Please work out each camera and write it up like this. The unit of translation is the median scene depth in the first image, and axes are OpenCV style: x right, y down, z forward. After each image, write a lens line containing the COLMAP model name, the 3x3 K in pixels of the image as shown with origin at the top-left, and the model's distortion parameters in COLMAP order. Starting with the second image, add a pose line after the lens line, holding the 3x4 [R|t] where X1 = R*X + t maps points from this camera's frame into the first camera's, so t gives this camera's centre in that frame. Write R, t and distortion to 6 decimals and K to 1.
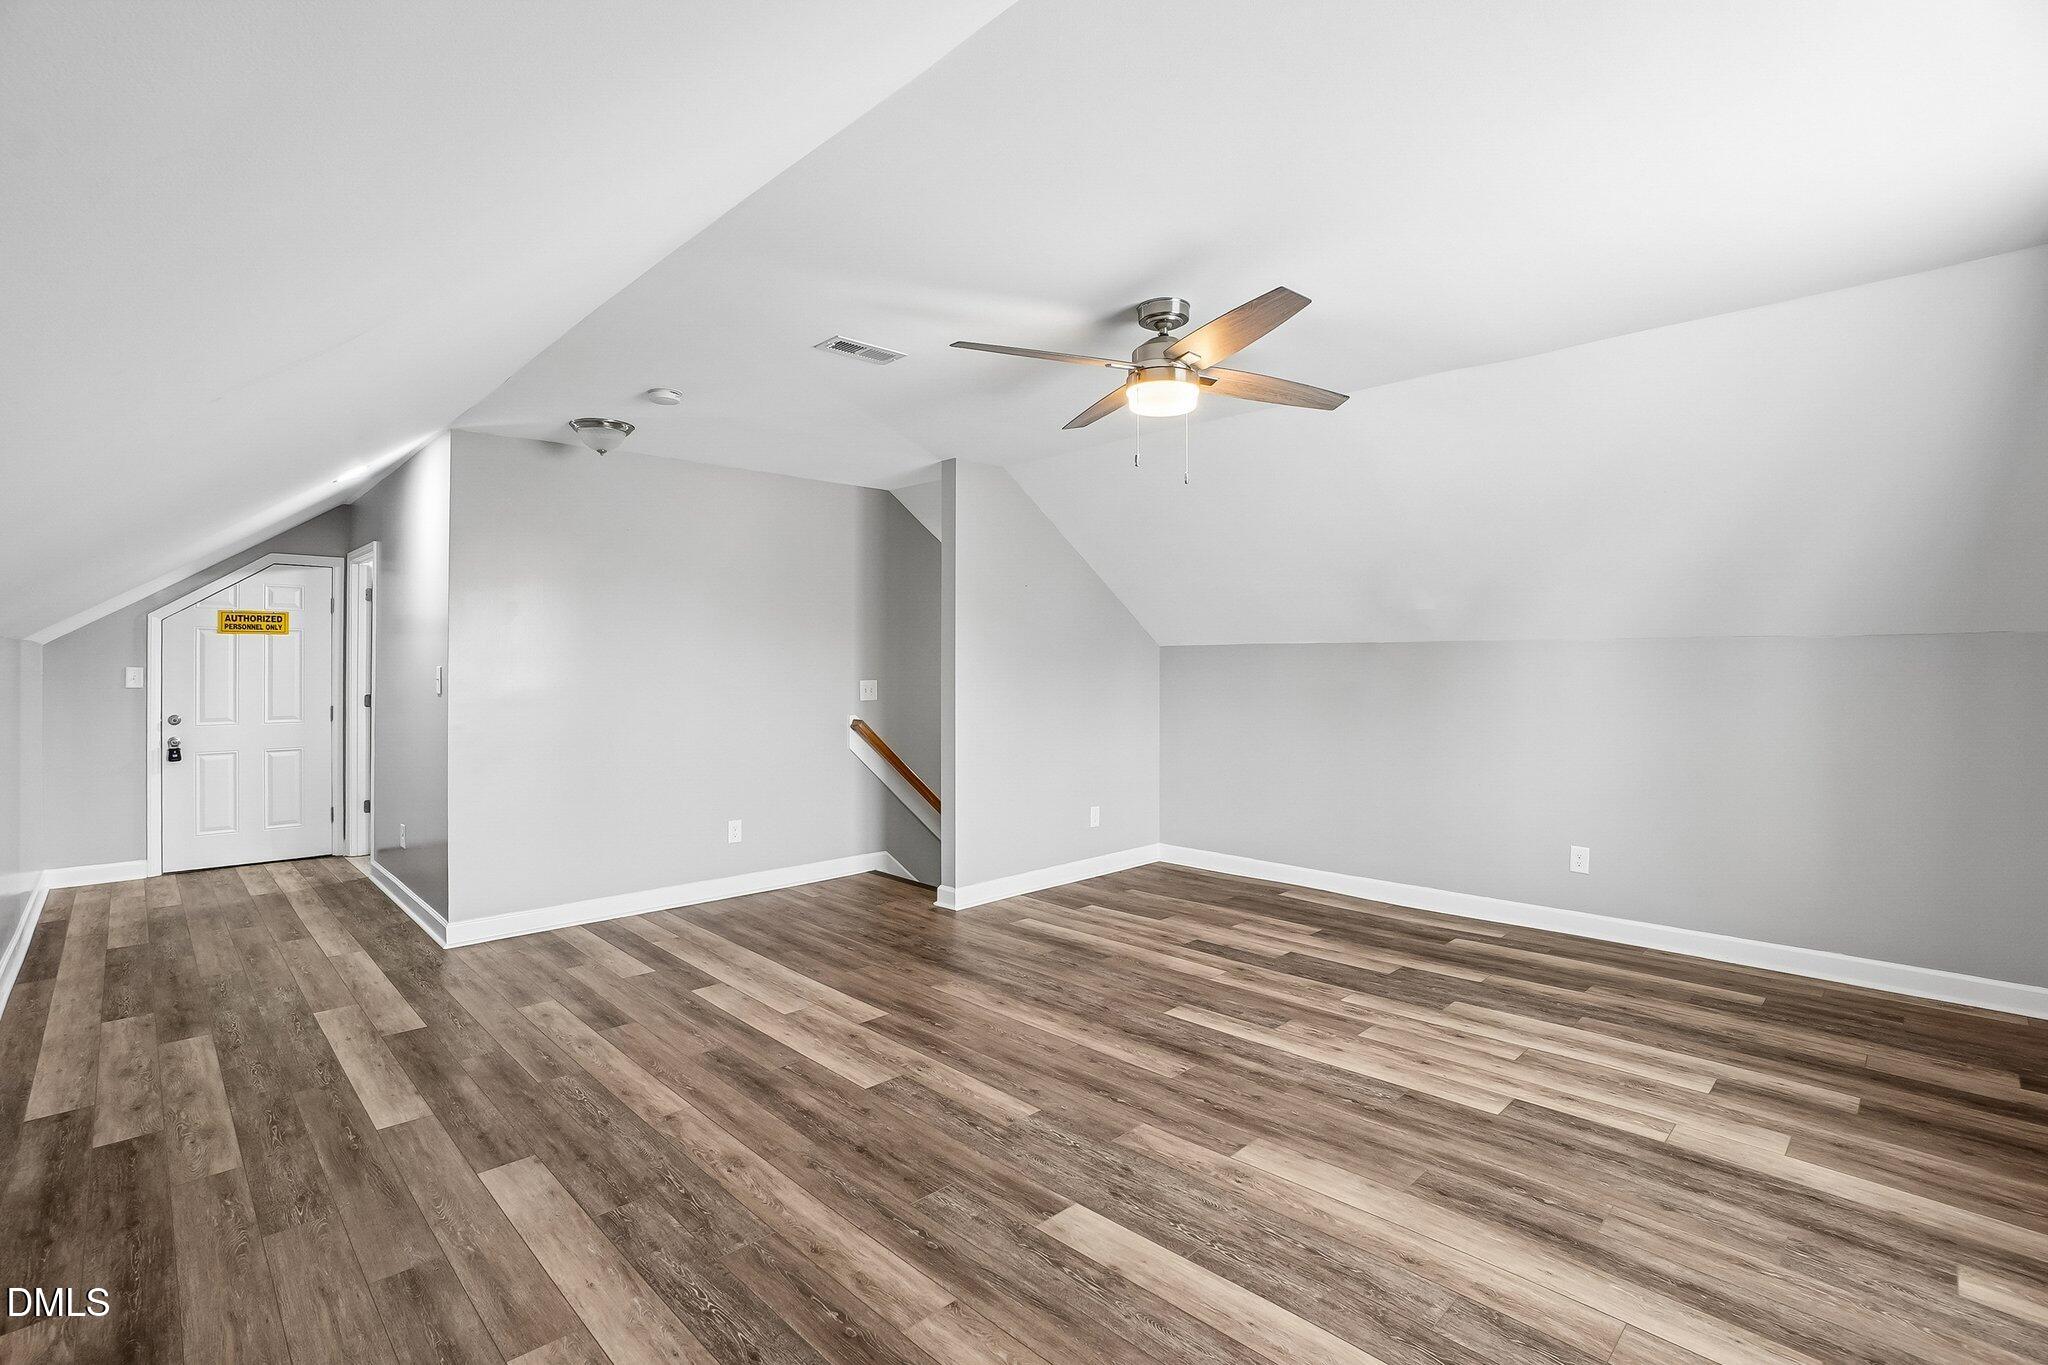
lens RADIAL K [[945.2, 0, 1036.7], [0, 945.2, 683.2], [0, 0, 1]] dist [-0.001500, 0.000983]
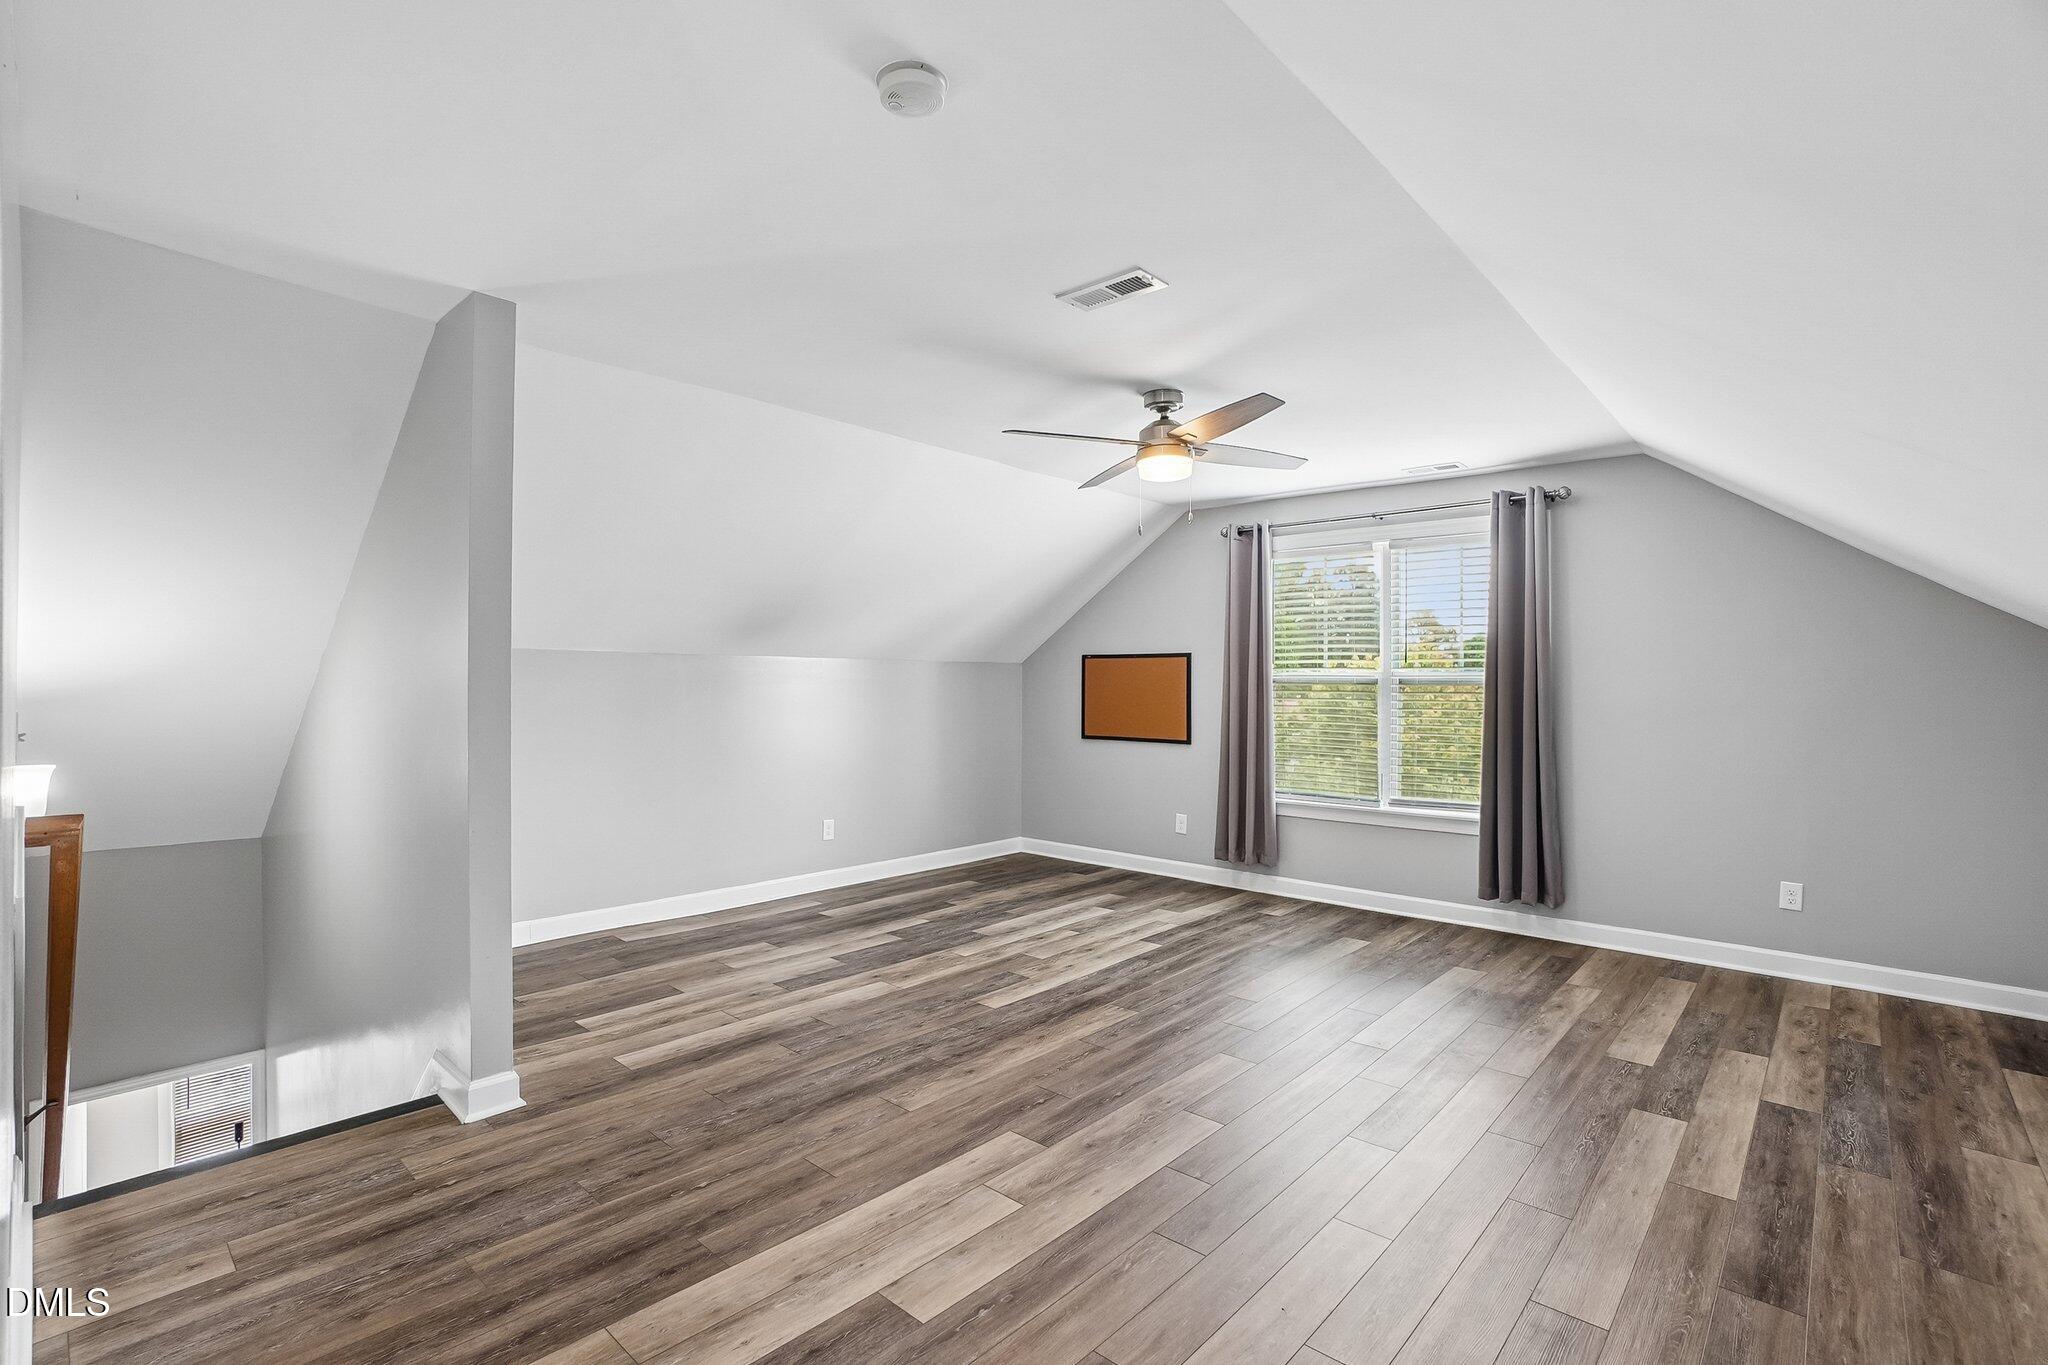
lens RADIAL K [[945.2, 0, 1036.8], [0, 945.2, 684.4], [0, 0, 1]] dist [-0.001500, 0.000983]
pose [[-0.081594, 0.011612, 0.996598, -0.866145], [0.000250, 0.999932, -0.011631, 0.008156], [-0.996666, -0.000700, -0.081591, 1.000617]]
